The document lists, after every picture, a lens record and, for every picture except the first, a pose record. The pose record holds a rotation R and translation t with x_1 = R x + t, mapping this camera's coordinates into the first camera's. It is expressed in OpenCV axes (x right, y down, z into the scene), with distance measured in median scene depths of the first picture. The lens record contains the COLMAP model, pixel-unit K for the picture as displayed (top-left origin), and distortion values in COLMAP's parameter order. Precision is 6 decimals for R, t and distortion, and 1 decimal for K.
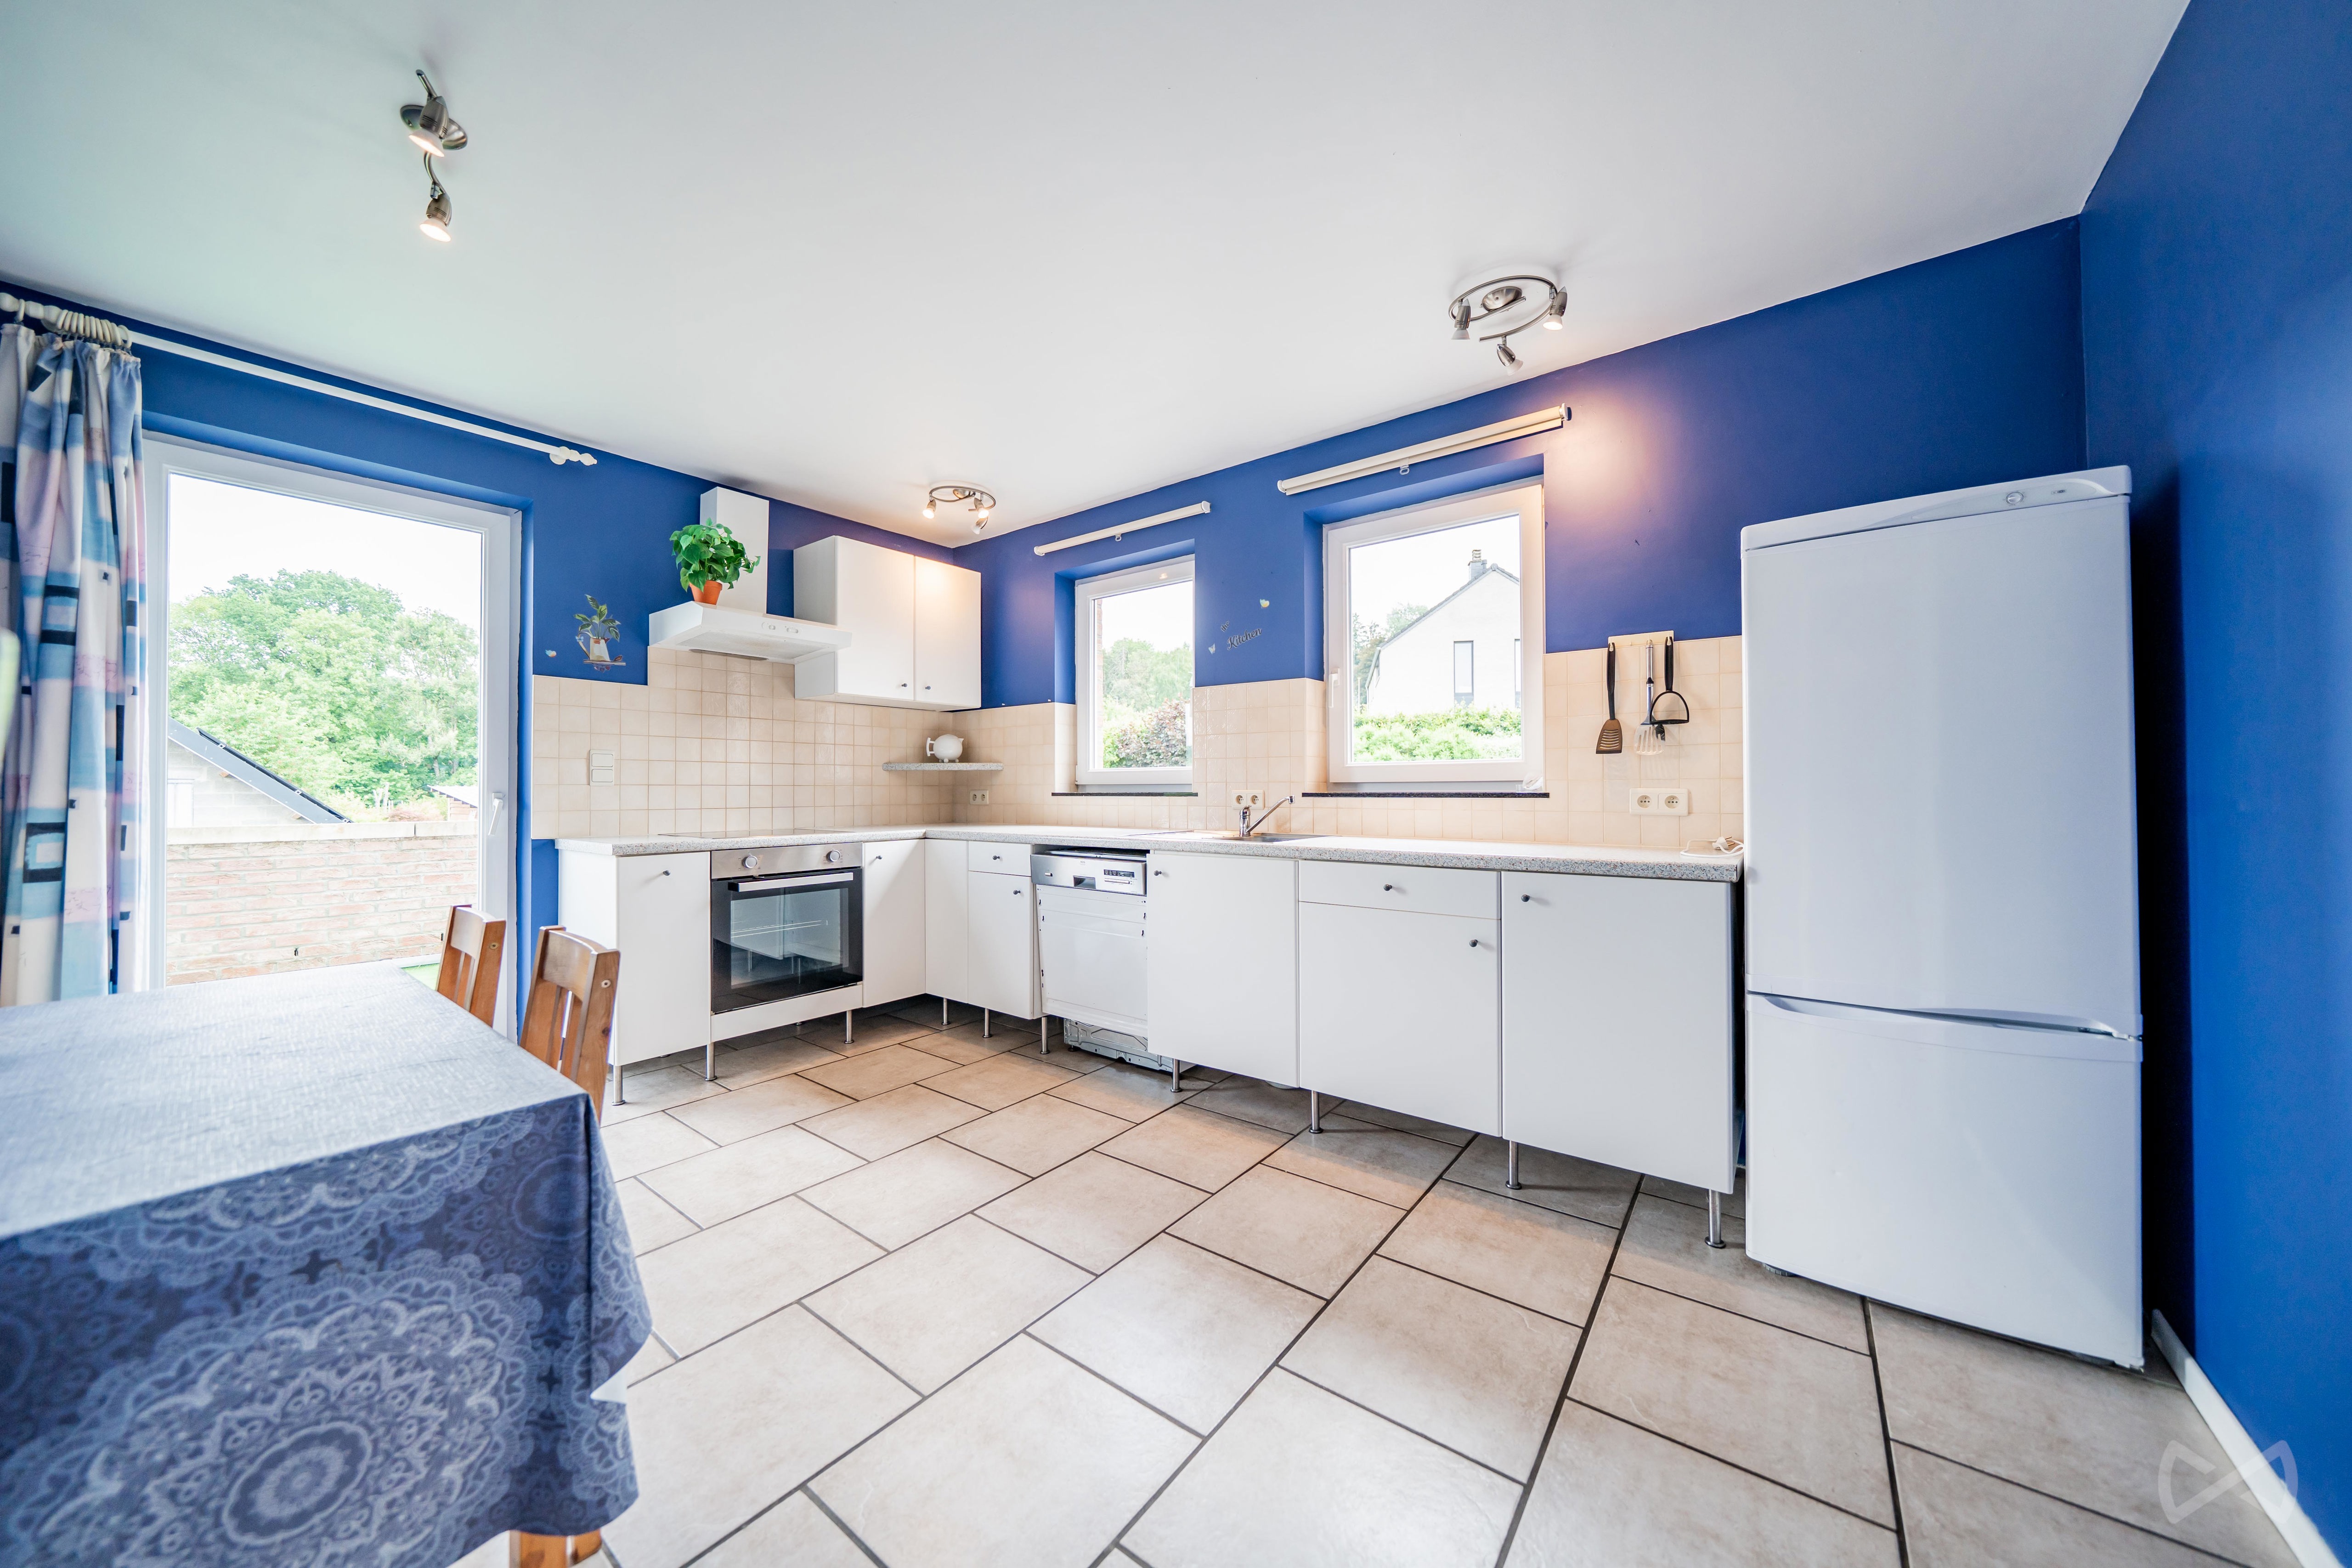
lens RADIAL K [[802.9, 0, 1181.8], [0, 802.9, 781.7], [0, 0, 1]] dist [-0.012769, 0.000157]
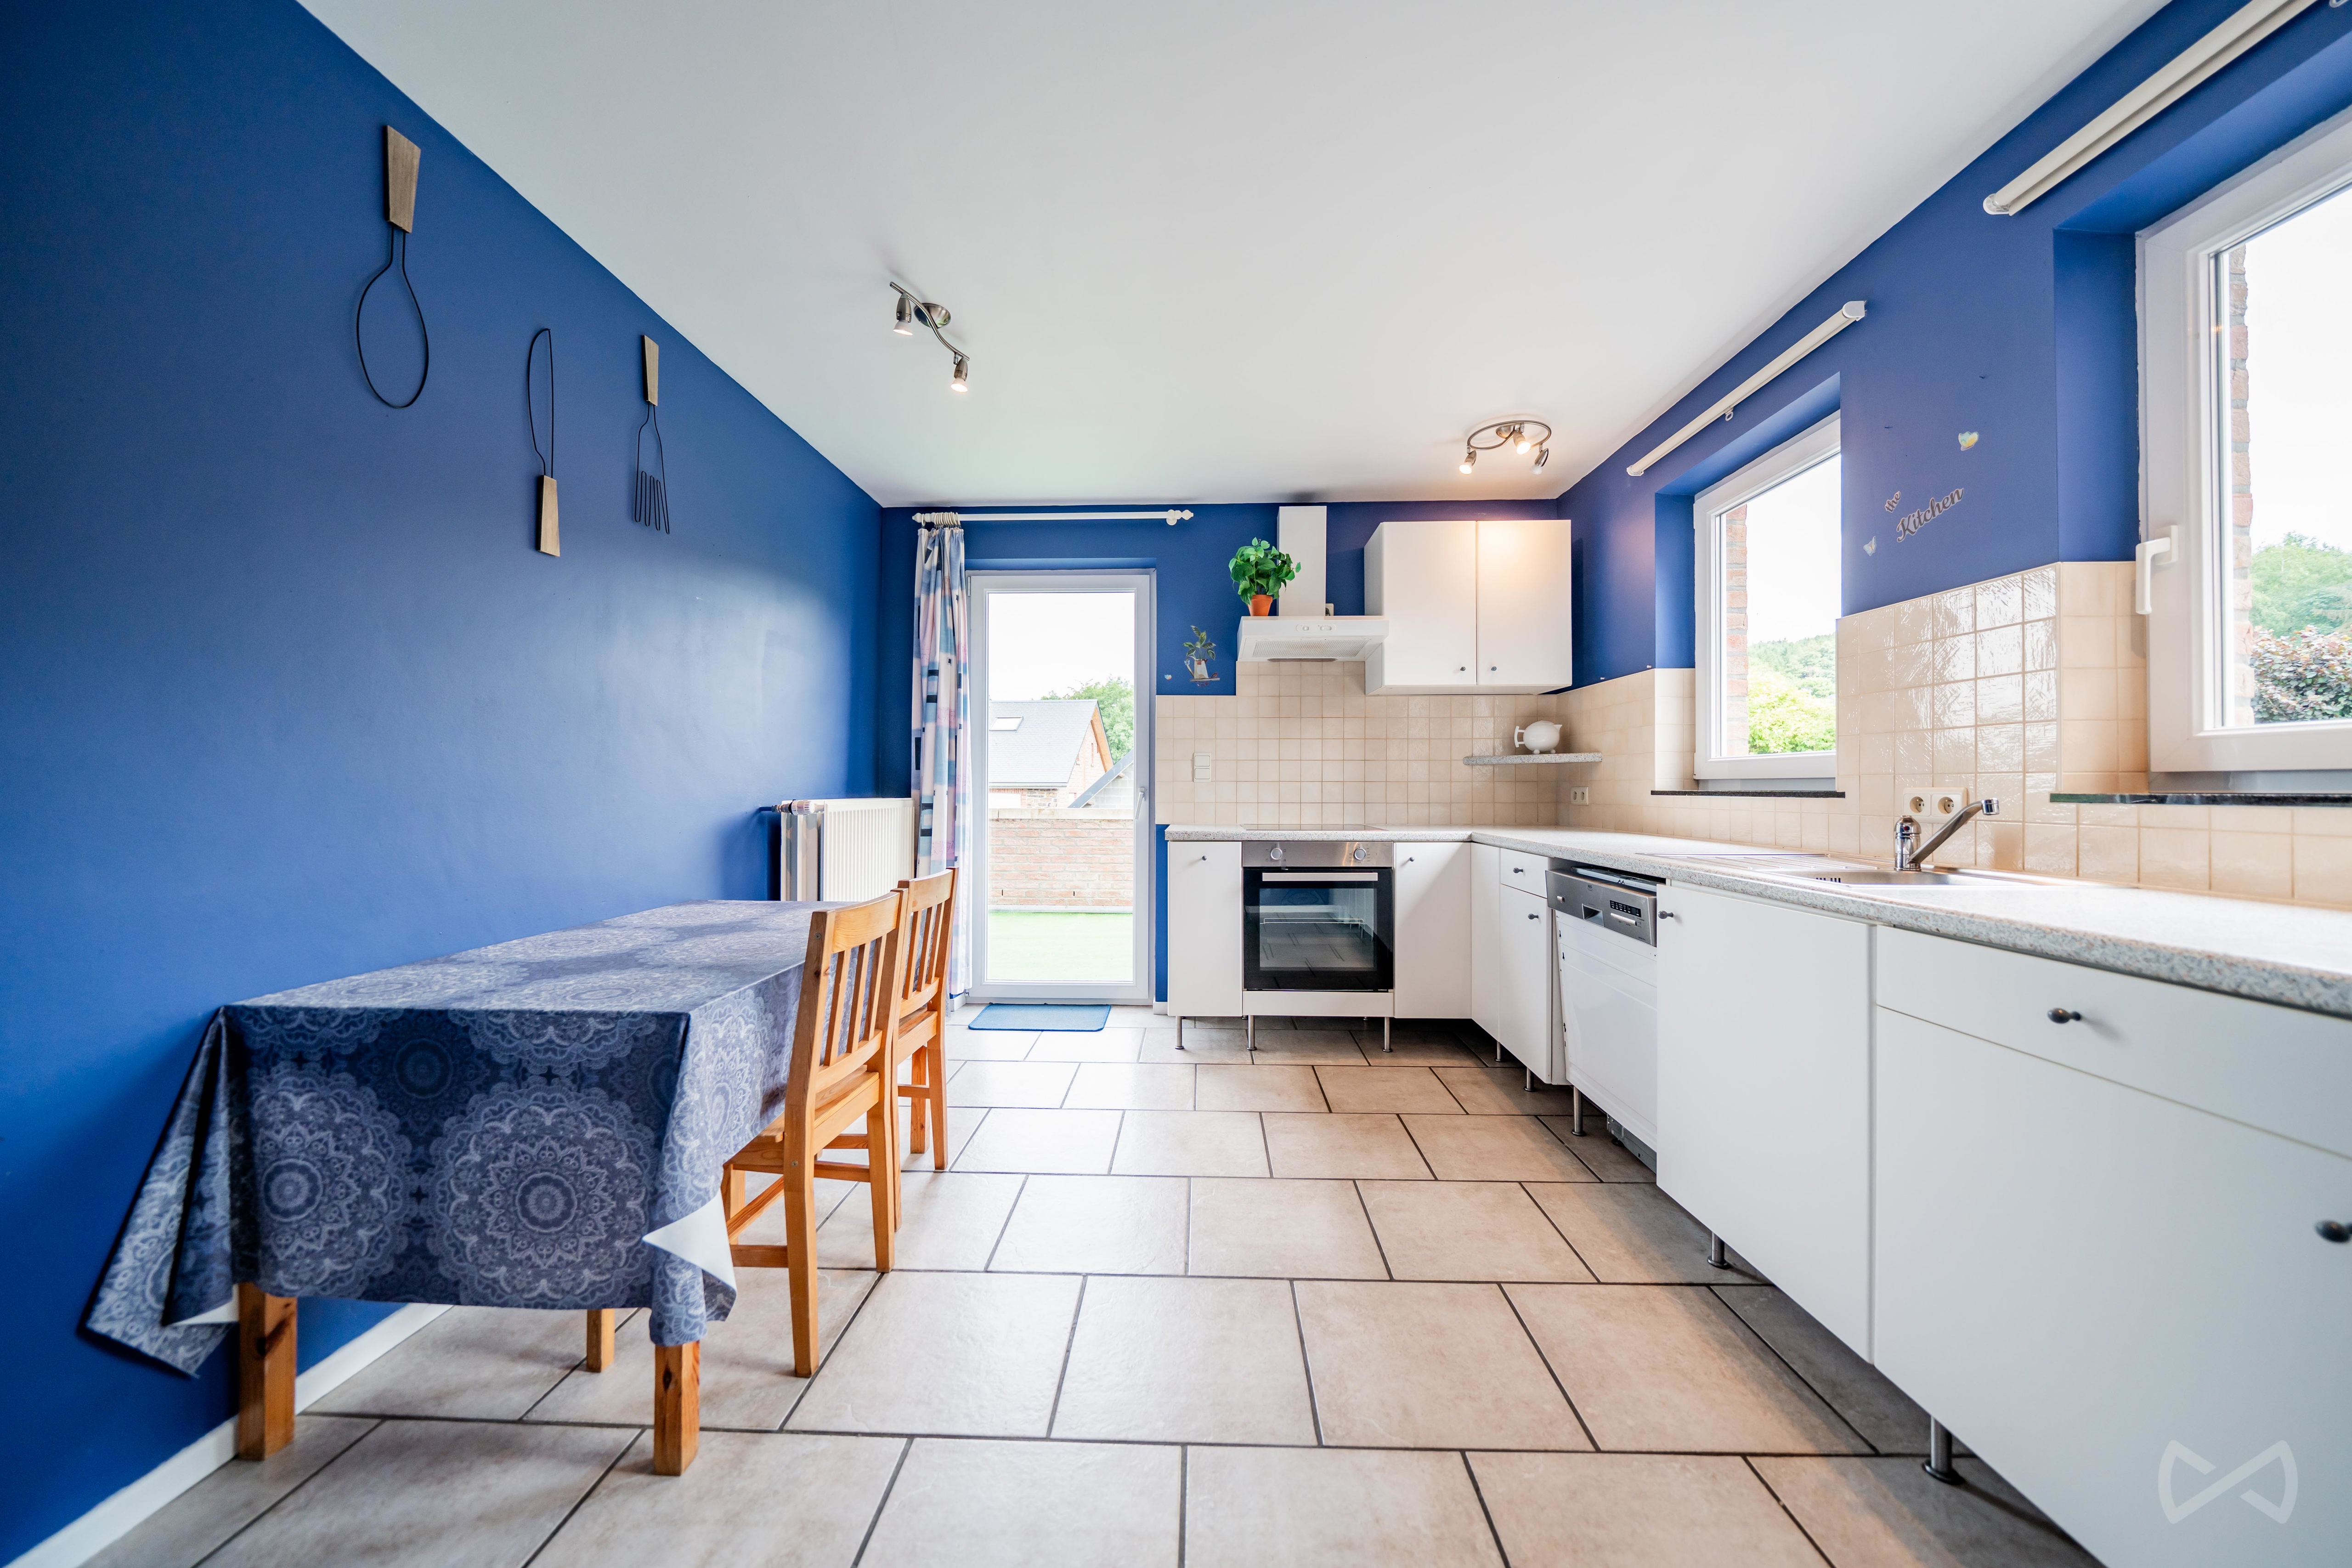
lens RADIAL K [[802.9, 0, 1181.8], [0, 802.9, 781.7], [0, 0, 1]] dist [-0.012769, 0.000157]
pose [[0.572098, -0.002220, -0.820182, 0.248383], [0.006269, 0.999979, 0.001666, 0.002228], [0.820161, -0.006095, 0.572100, 0.278528]]
